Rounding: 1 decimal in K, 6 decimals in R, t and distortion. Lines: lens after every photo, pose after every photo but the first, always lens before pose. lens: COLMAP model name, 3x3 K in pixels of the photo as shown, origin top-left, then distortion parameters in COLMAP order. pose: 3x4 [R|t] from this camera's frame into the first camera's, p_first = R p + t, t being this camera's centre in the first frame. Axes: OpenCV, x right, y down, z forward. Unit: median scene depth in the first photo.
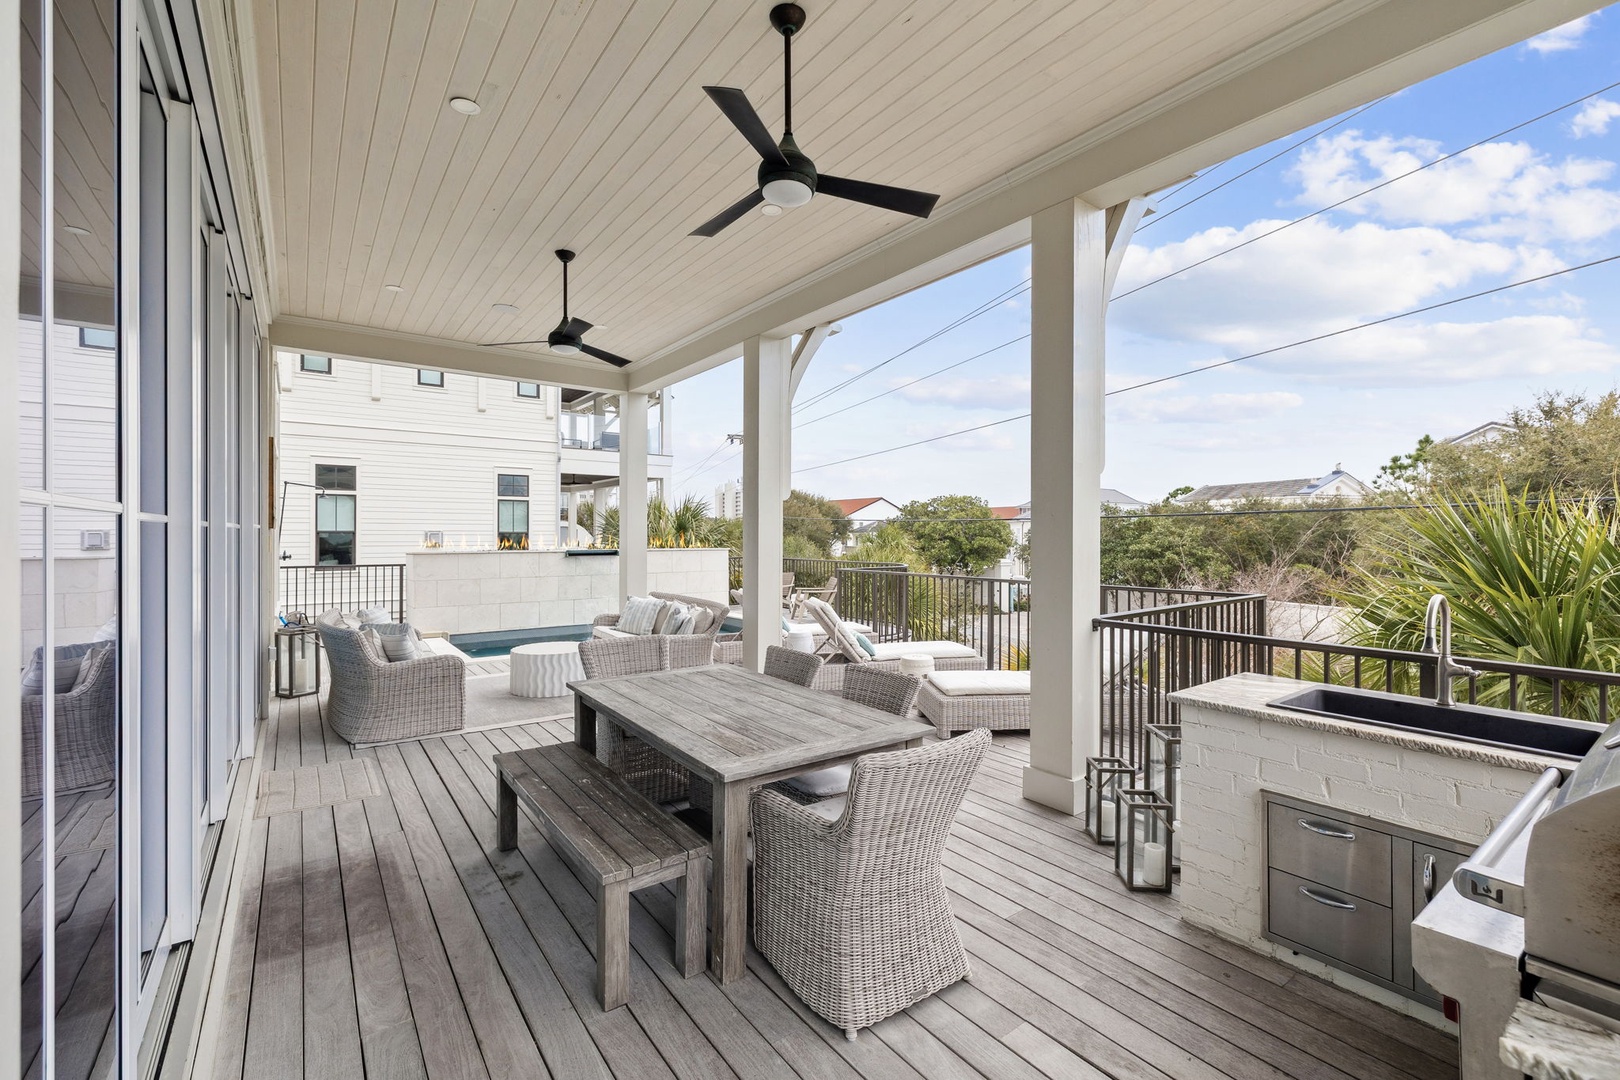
lens RADIAL K [[682.6, 0, 809.7], [0, 682.6, 535.3], [0, 0, 1]] dist [0.002827, -0.000135]
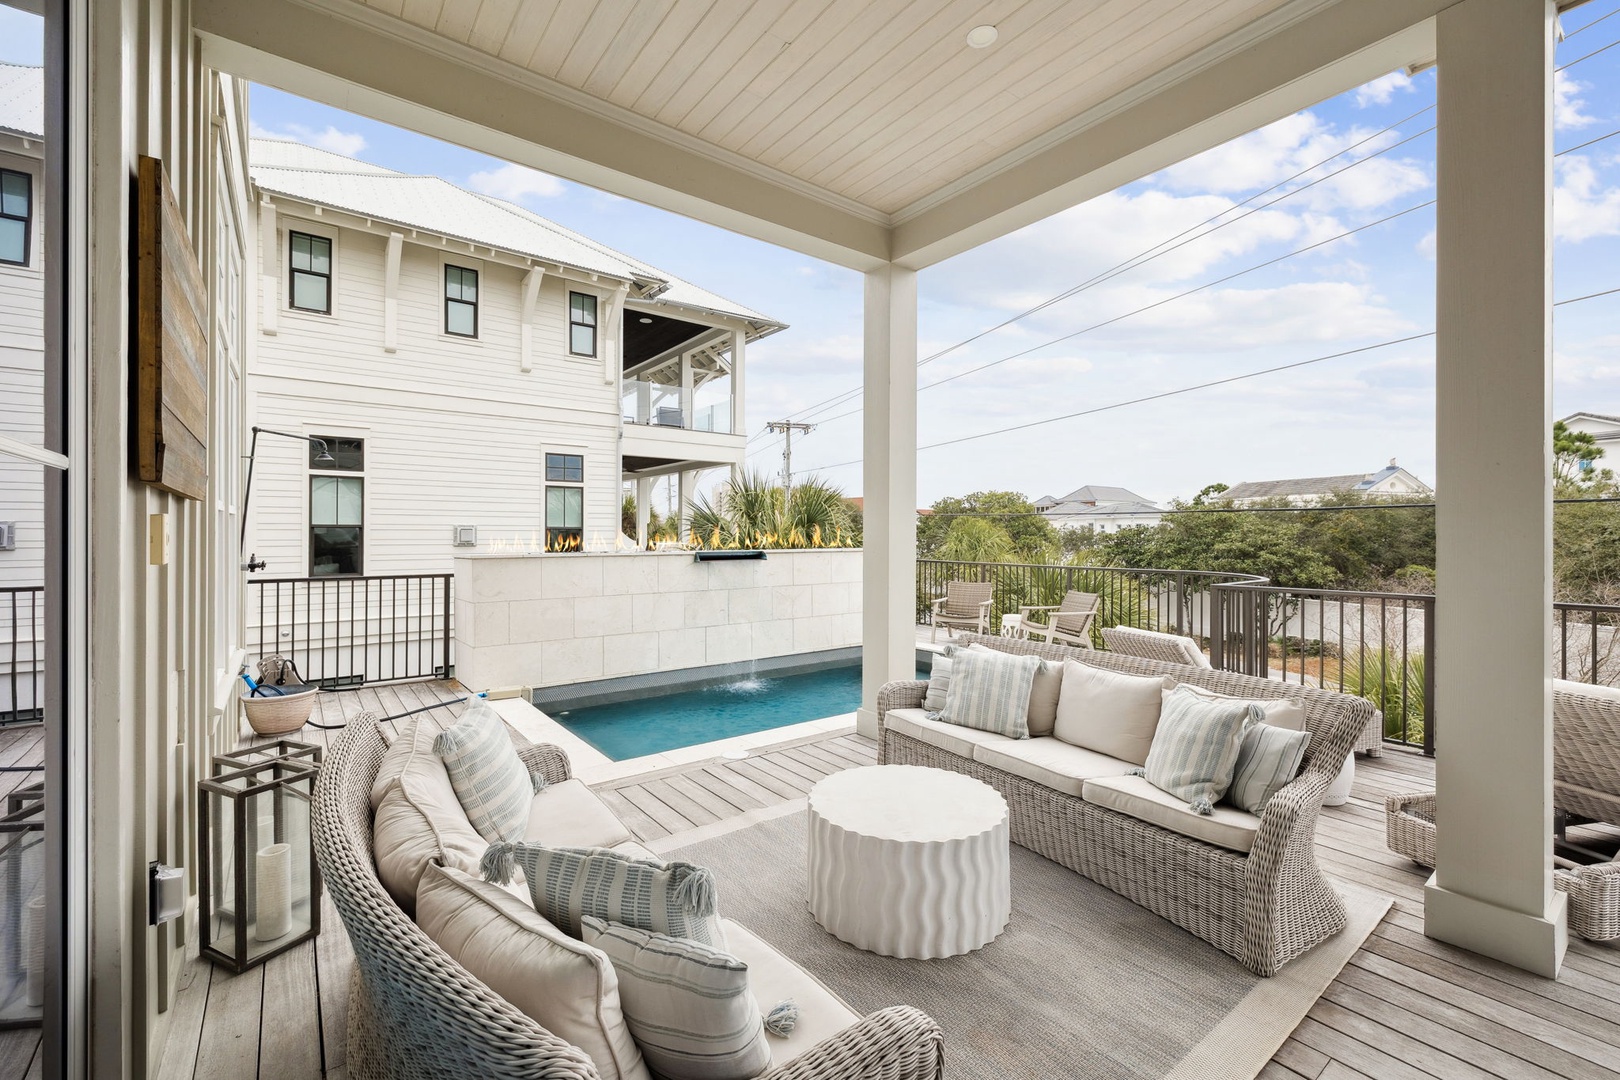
lens RADIAL K [[676.9, 0, 812.2], [0, 676.9, 533.3], [0, 0, 1]] dist [0.001067, -0.000170]
pose [[0.999912, 0.000672, 0.013239, -0.140426], [-0.000649, 0.999998, -0.001705, 0.002881], [-0.013240, 0.001696, 0.999911, 0.193679]]
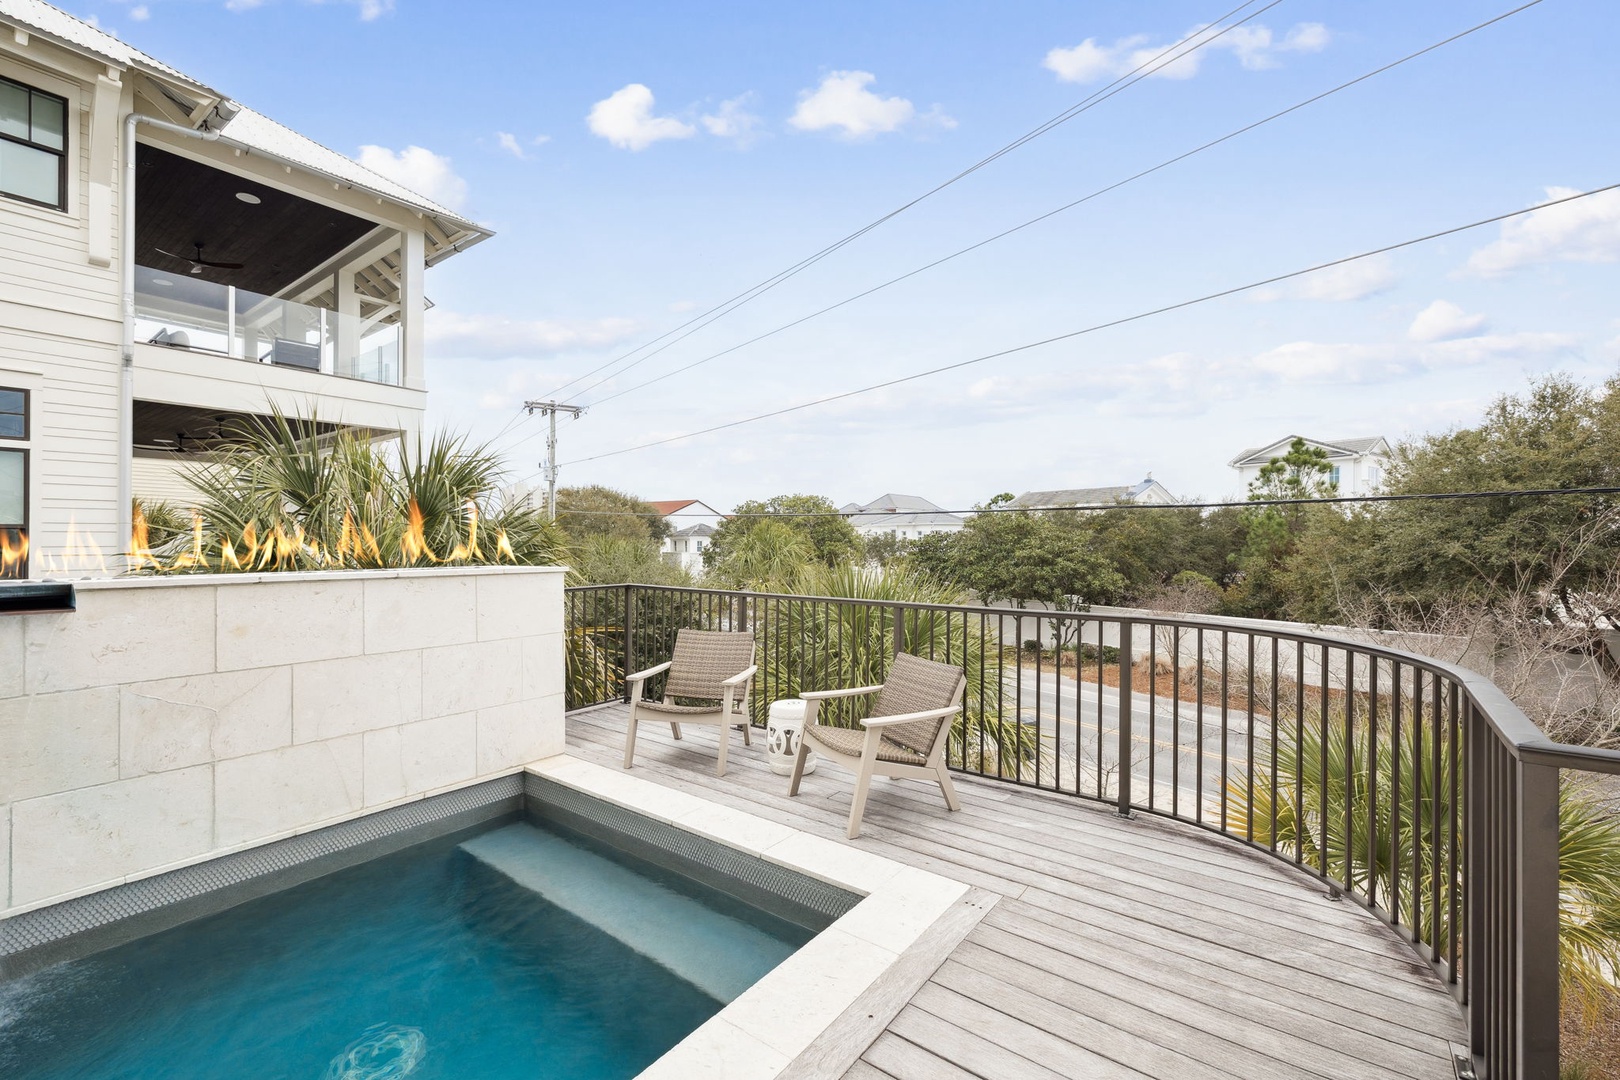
lens RADIAL K [[682.6, 0, 809.7], [0, 682.6, 535.3], [0, 0, 1]] dist [0.002827, -0.000135]
pose [[0.959379, 0.004261, 0.282088, -0.063092], [-0.001929, 0.999962, -0.008543, 0.003715], [-0.282114, 0.007652, 0.959351, 0.412325]]
